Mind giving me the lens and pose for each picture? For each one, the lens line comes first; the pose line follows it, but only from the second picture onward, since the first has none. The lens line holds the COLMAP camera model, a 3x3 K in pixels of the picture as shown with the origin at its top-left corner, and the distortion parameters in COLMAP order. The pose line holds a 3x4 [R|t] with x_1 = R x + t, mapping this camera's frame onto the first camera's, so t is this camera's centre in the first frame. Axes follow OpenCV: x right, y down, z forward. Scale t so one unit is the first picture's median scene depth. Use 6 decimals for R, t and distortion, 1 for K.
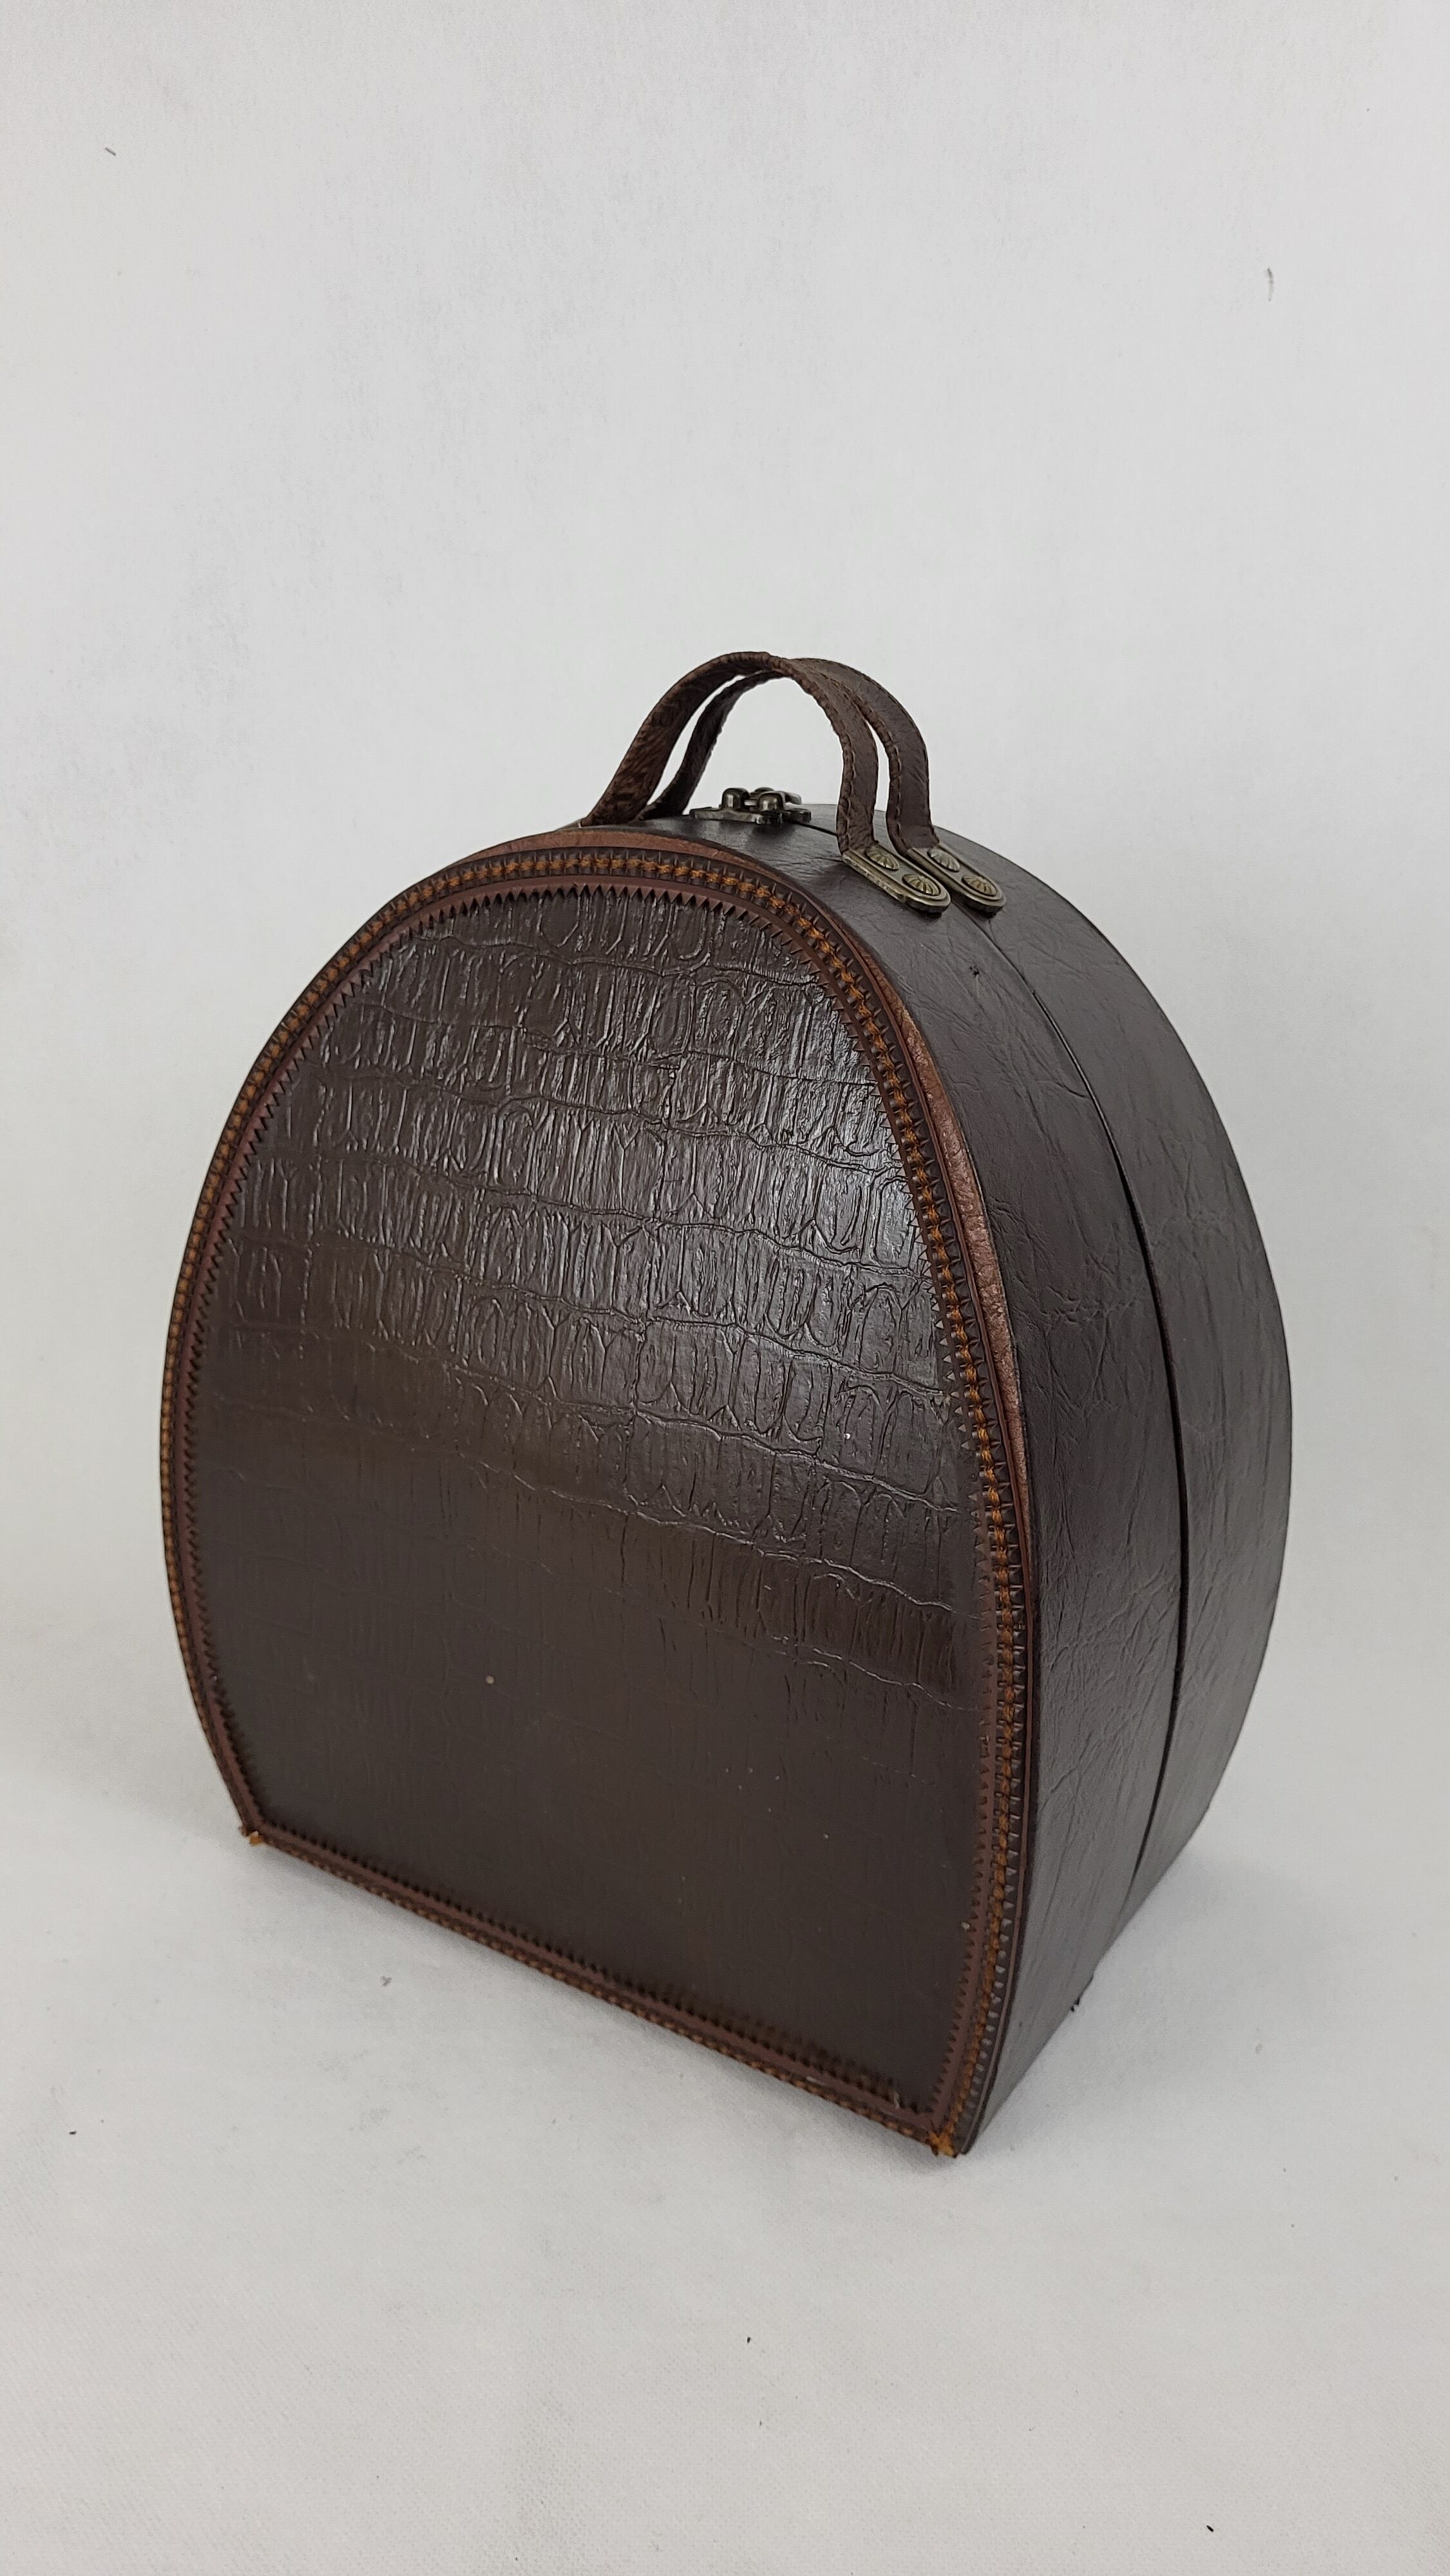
lens RADIAL K [[2047.8, 0, 724.4], [0, 2047.8, 1285.8], [0, 0, 1]] dist [0.031700, -0.027985]
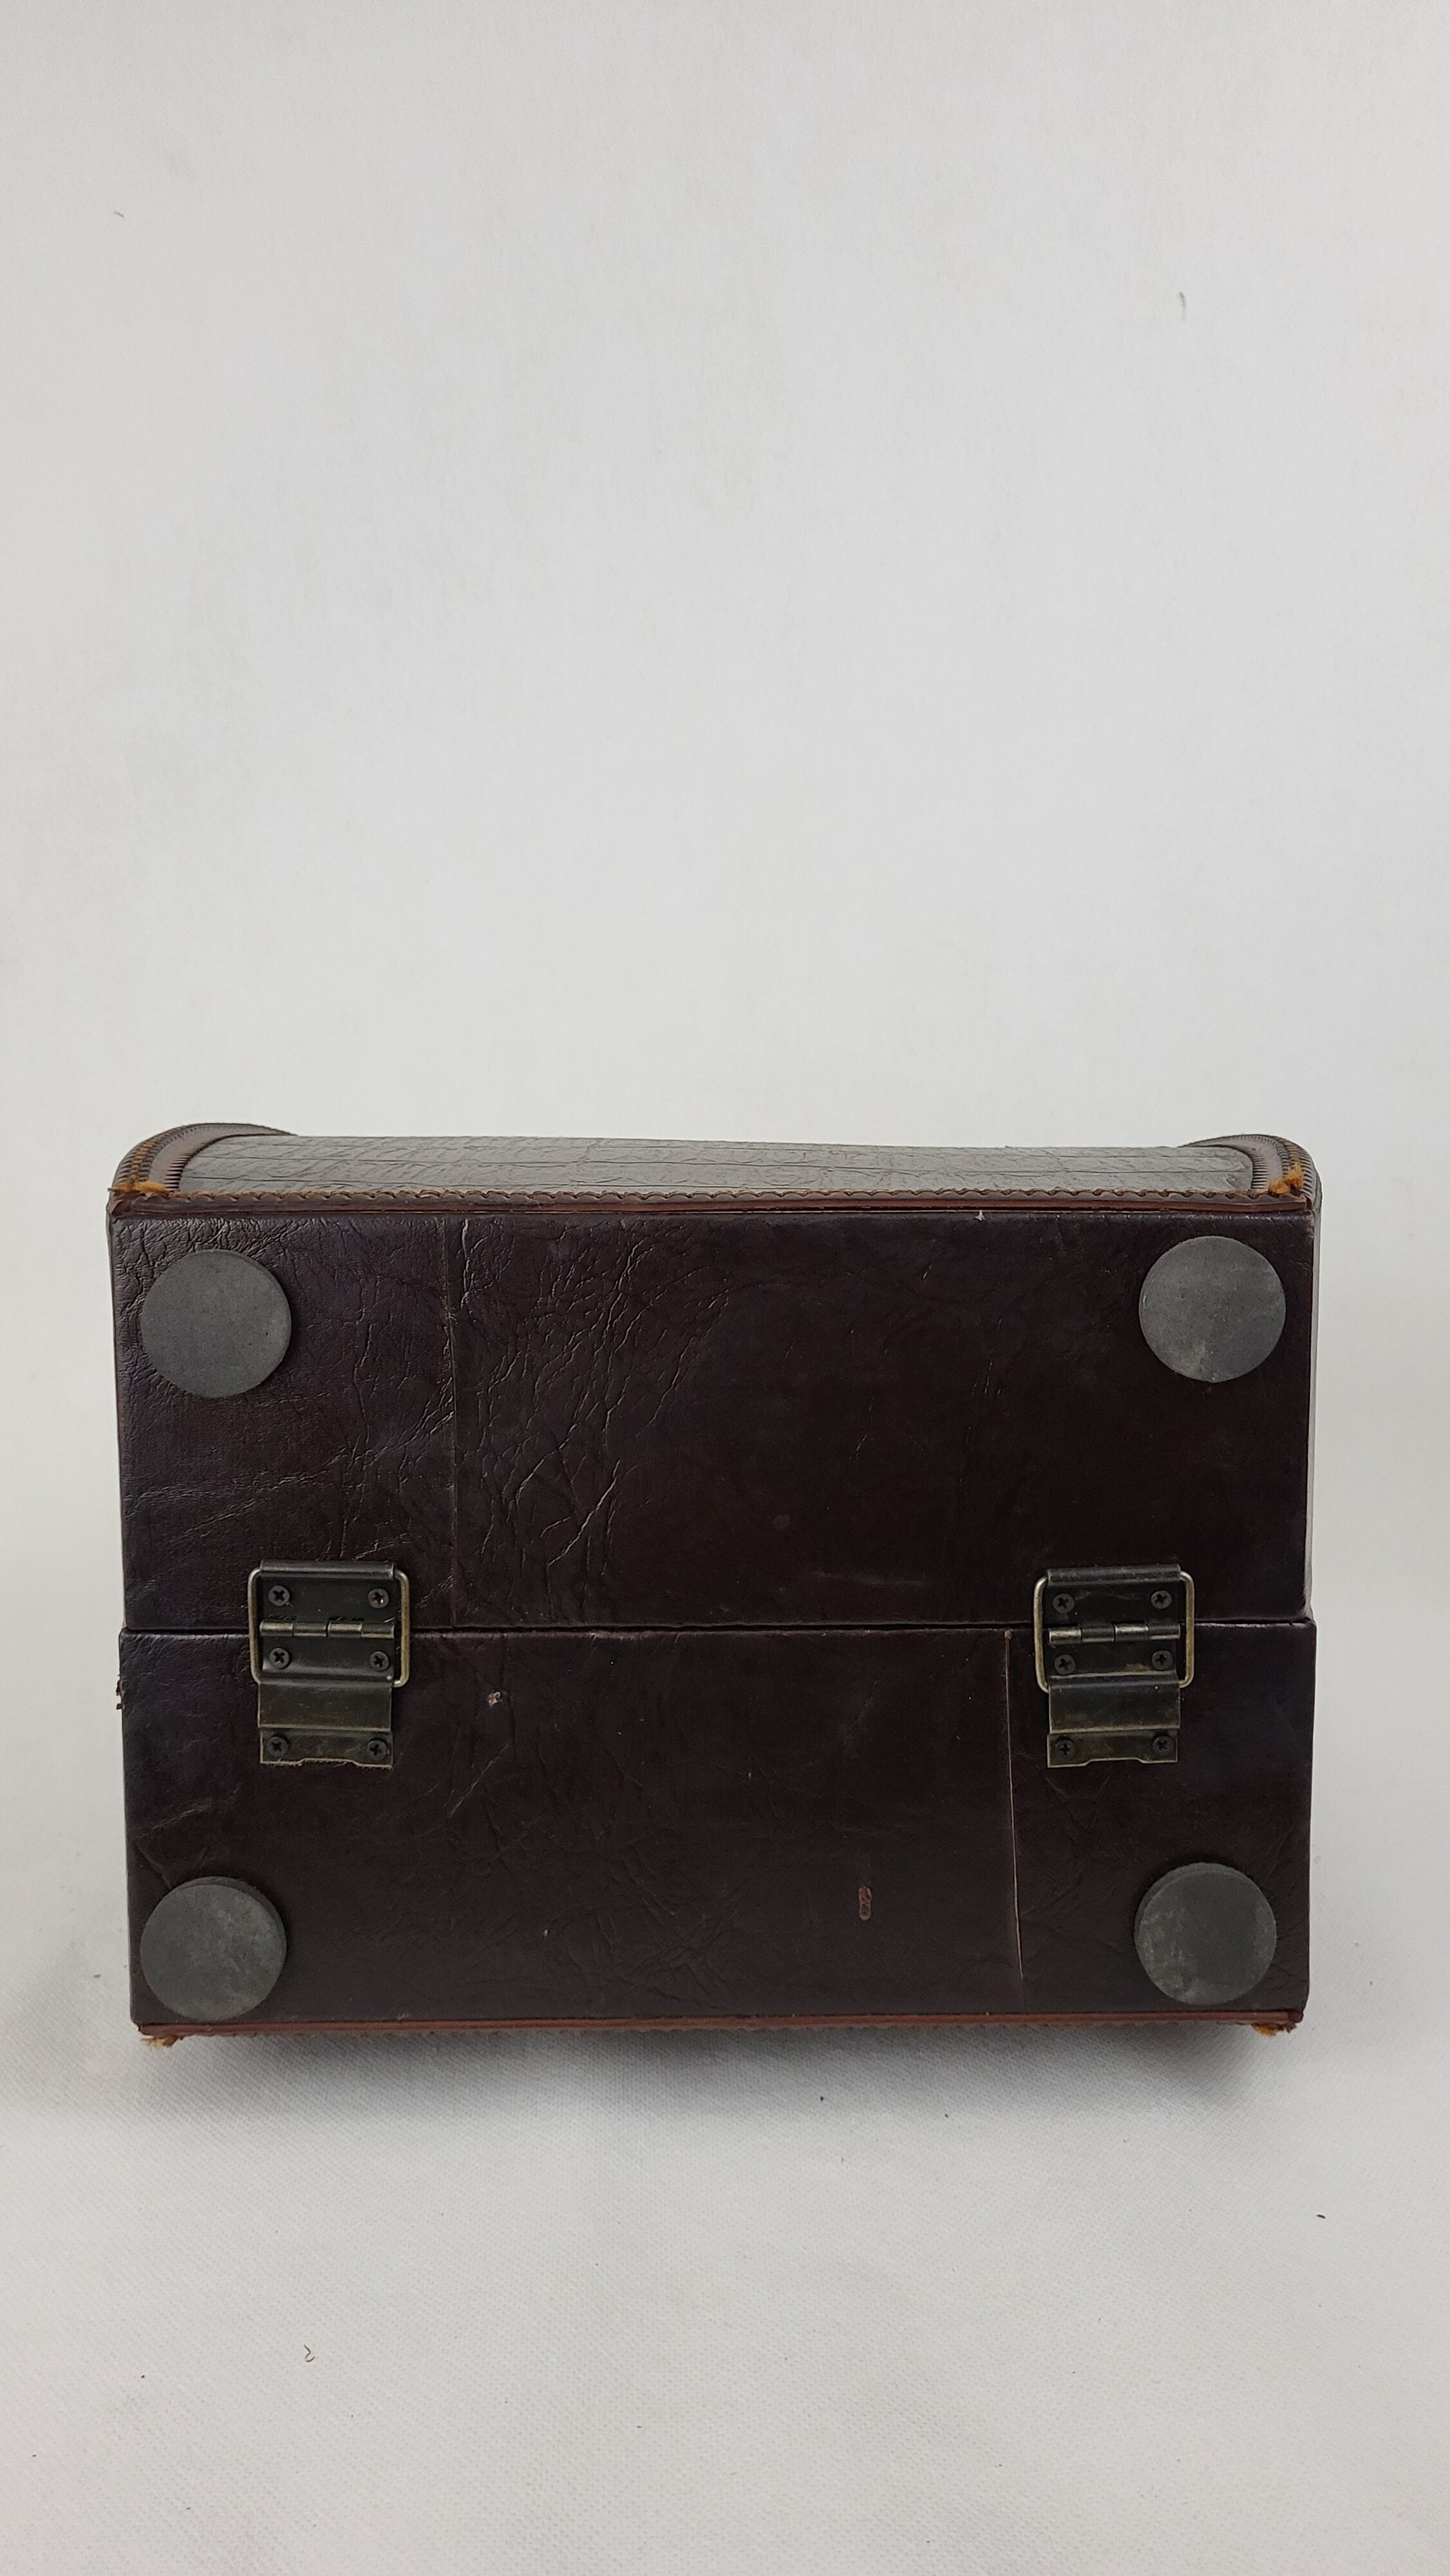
lens RADIAL K [[2047.8, 0, 726.1], [0, 2047.8, 1283.6], [0, 0, 1]] dist [0.031700, -0.027985]
pose [[0.998840, -0.037787, 0.029829, -0.030511], [0.041946, 0.987176, -0.154026, 0.186613], [-0.023627, 0.155099, 0.987616, 0.003349]]
